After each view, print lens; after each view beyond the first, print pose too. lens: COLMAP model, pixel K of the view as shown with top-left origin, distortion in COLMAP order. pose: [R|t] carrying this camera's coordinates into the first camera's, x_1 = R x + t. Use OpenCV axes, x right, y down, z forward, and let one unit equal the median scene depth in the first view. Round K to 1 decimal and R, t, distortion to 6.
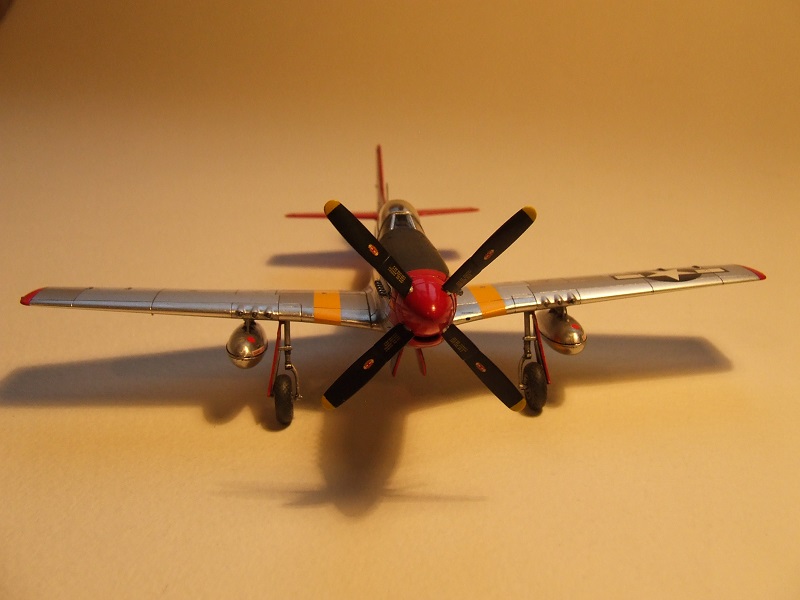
lens RADIAL K [[888.8, 0, 400.0], [0, 888.8, 300.0], [0, 0, 1]] dist [-0.114146, 0.075047]
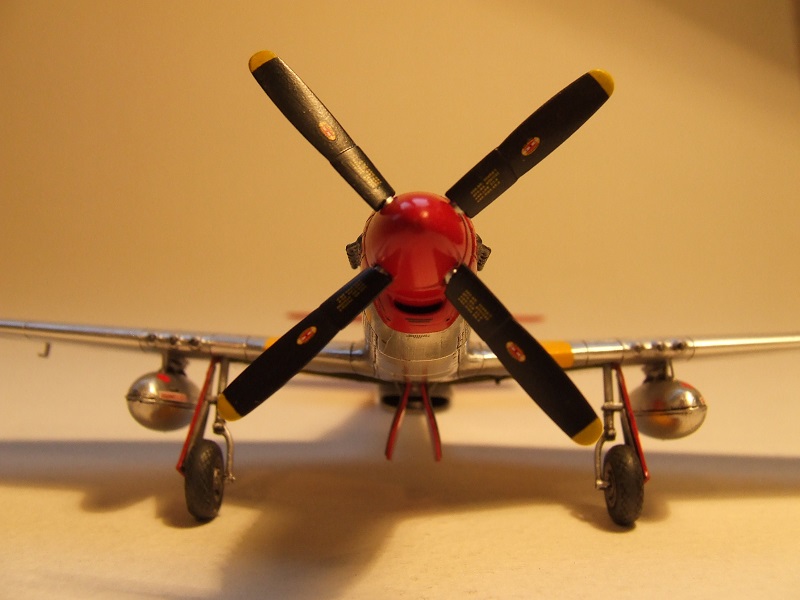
lens RADIAL K [[888.8, 0, 400.0], [0, 888.8, 300.0], [0, 0, 1]] dist [-0.114146, 0.075047]
pose [[0.994422, 0.024414, -0.102607, 0.061266], [-0.055791, 0.947353, -0.315293, 0.176114], [0.089507, 0.319259, 0.943431, 0.390294]]
